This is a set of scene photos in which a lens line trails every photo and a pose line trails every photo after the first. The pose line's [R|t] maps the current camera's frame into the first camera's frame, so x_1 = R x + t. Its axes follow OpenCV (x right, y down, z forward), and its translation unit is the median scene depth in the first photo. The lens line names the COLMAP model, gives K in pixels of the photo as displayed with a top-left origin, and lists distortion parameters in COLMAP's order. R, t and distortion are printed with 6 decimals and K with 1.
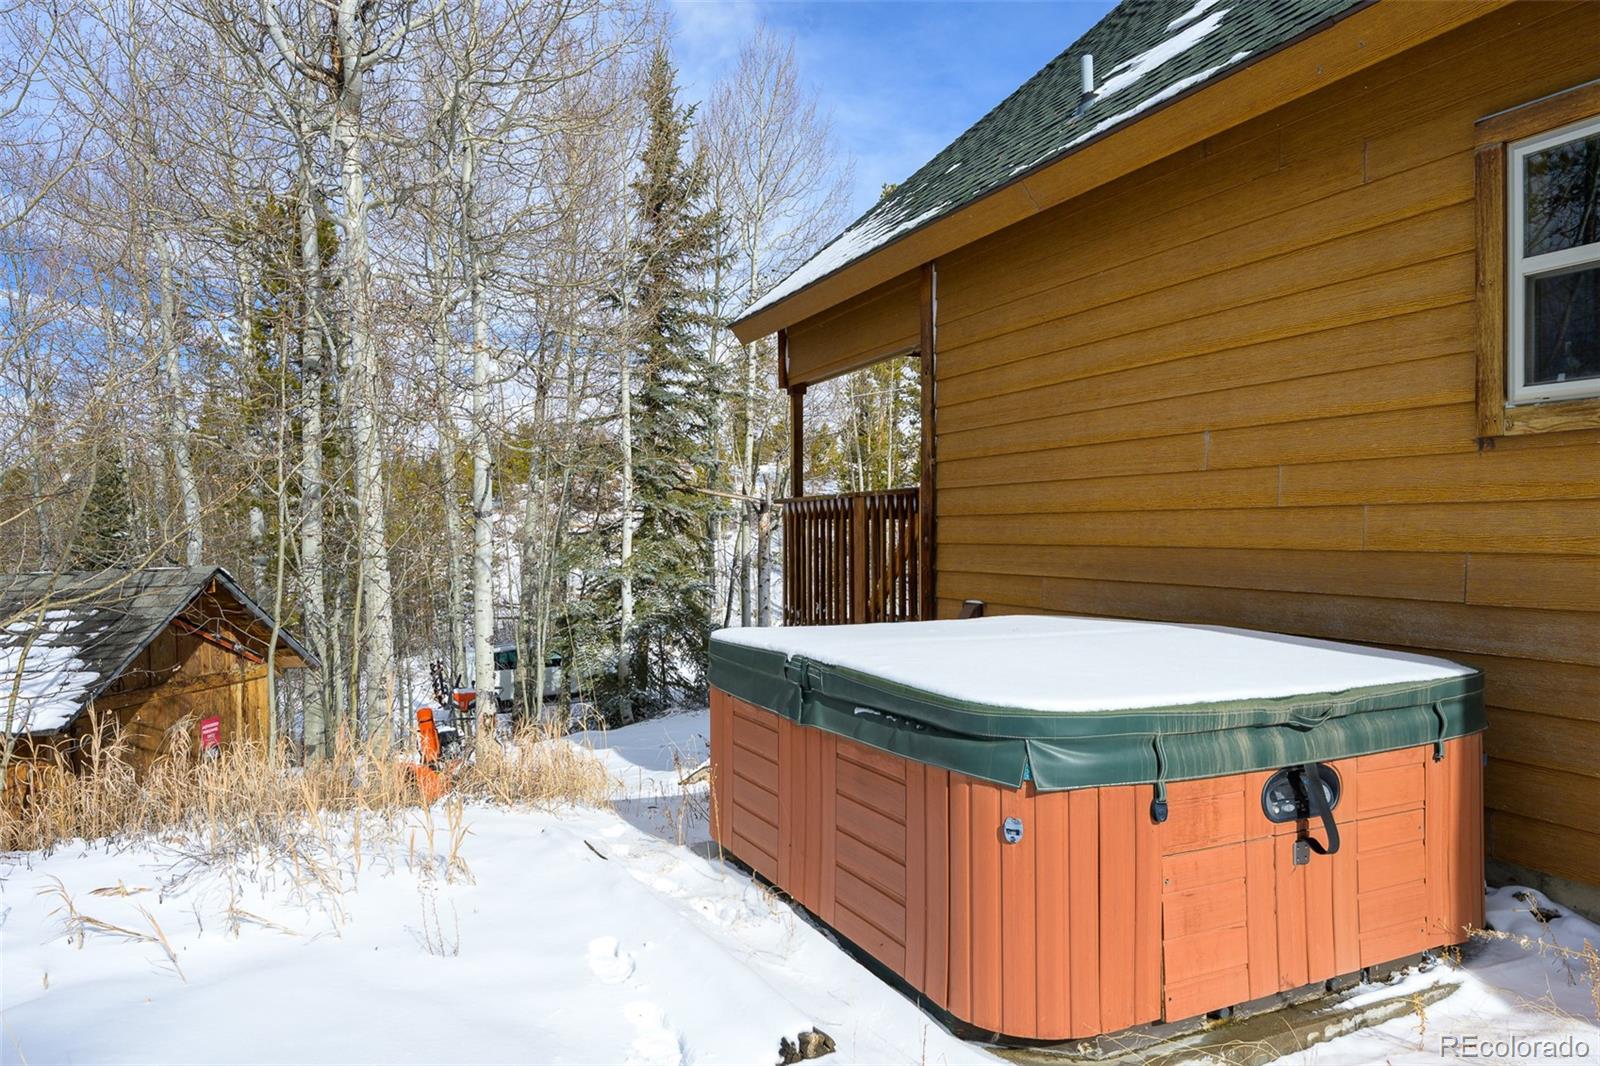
lens RADIAL K [[1069.9, 0, 803.0], [0, 1069.9, 529.9], [0, 0, 1]] dist [-0.003102, -0.001137]
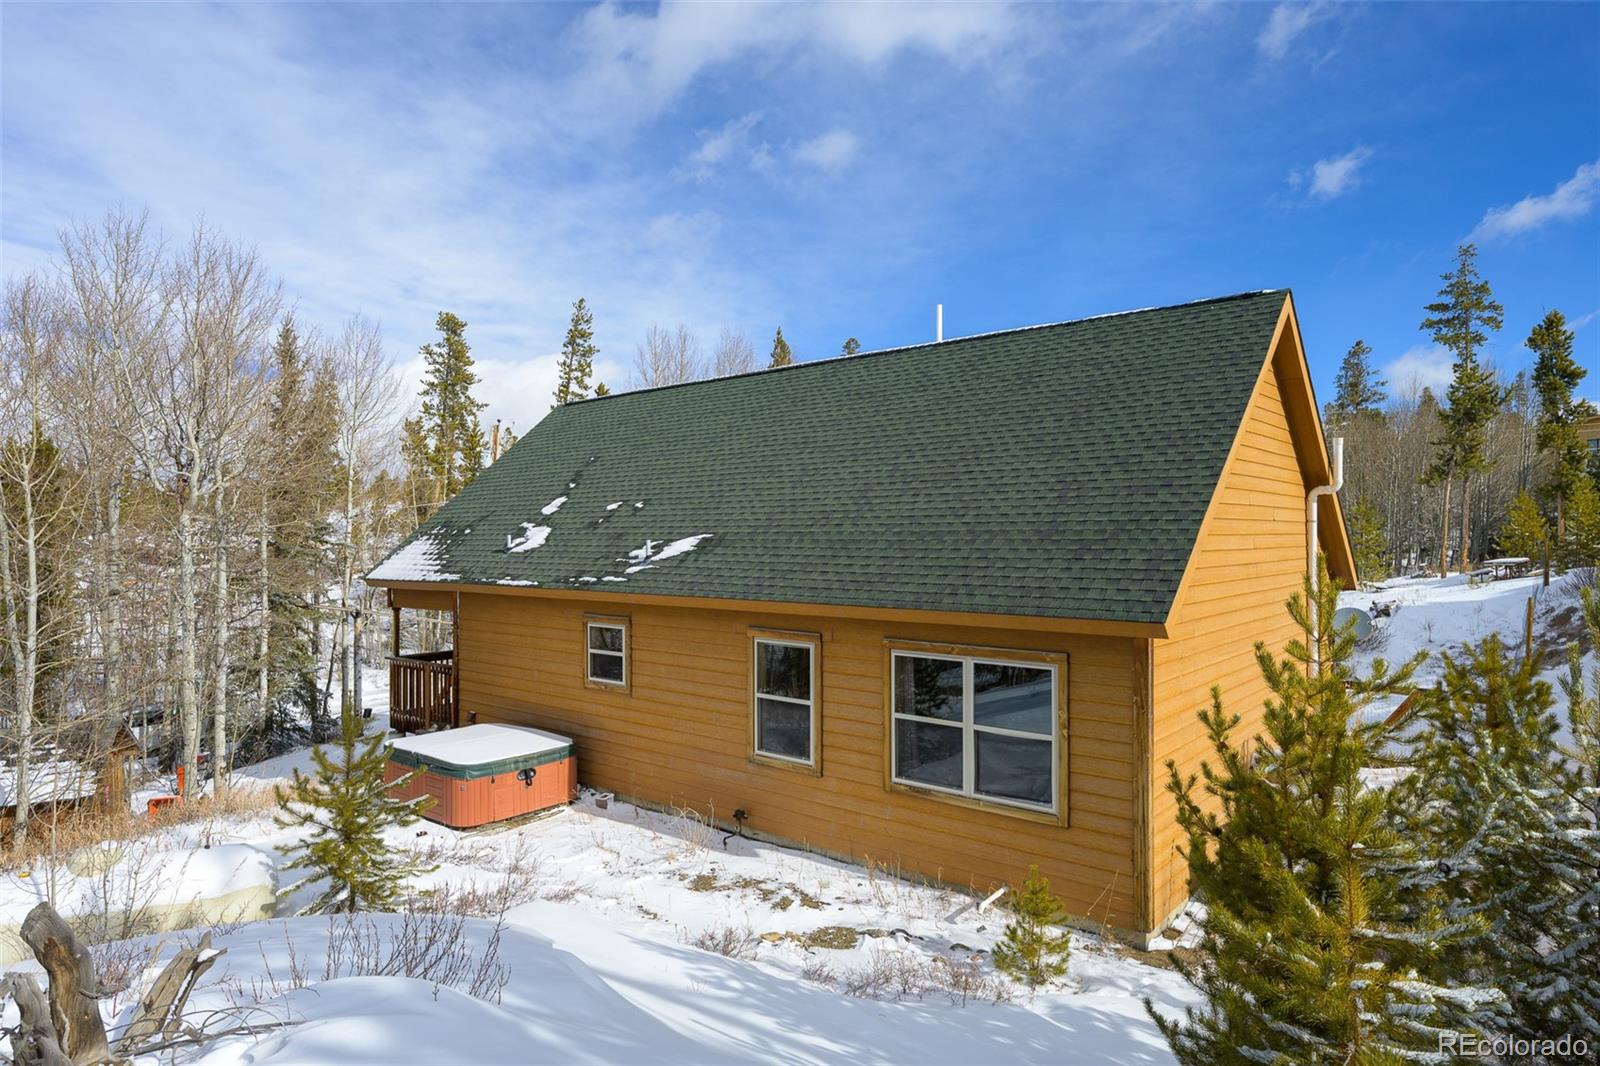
lens RADIAL K [[950.6, 0, 804.5], [0, 950.6, 539.6], [0, 0, 1]] dist [-0.005586, 0.000409]
pose [[0.903727, -0.002444, 0.428102, -0.216774], [0.001209, 0.999994, 0.003156, -0.723537], [-0.428107, -0.002335, 0.903725, -2.991180]]
